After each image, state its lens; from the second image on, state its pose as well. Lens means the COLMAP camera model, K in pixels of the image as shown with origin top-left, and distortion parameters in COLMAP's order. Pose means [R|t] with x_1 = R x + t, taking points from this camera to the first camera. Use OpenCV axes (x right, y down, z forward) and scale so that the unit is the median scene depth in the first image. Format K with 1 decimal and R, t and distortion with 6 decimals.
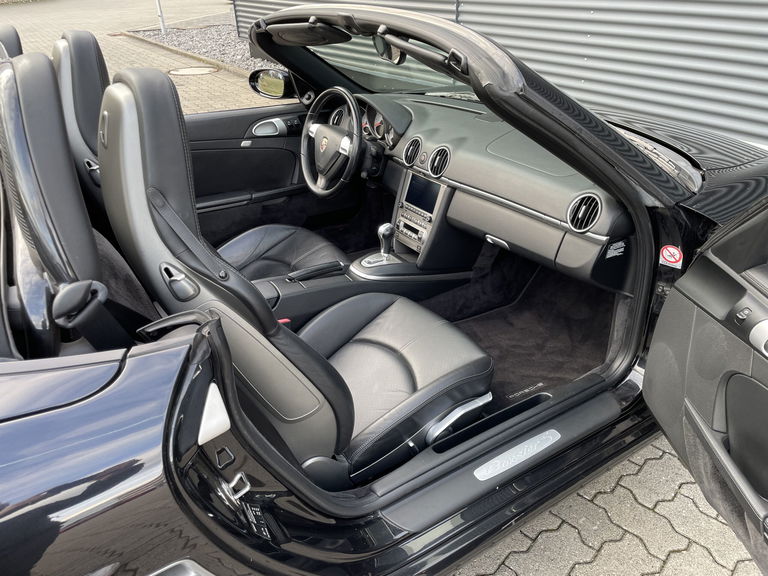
lens RADIAL K [[596.4, 0, 388.2], [0, 596.4, 288.8], [0, 0, 1]] dist [0.081460, -0.003069]
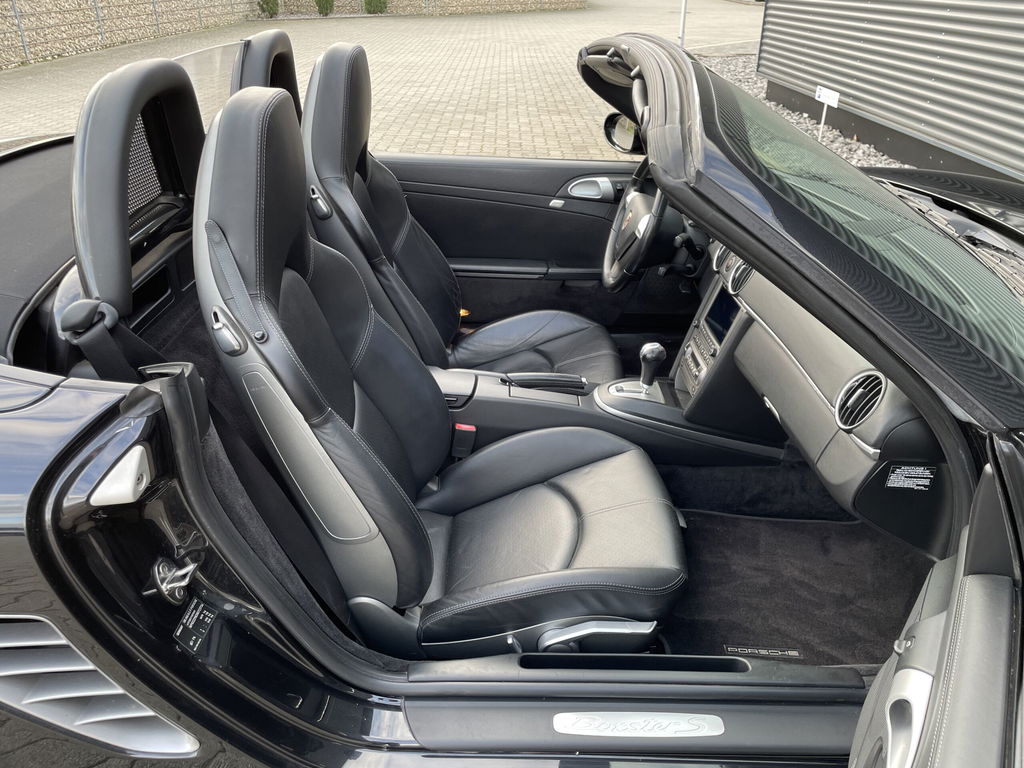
lens RADIAL K [[795.2, 0, 517.5], [0, 795.2, 385.1], [0, 0, 1]] dist [0.081460, -0.003069]
pose [[0.837235, 0.275022, -0.472651, 0.332907], [-0.284325, 0.957242, 0.053350, -0.069115], [0.467115, 0.089720, 0.879633, 0.107931]]
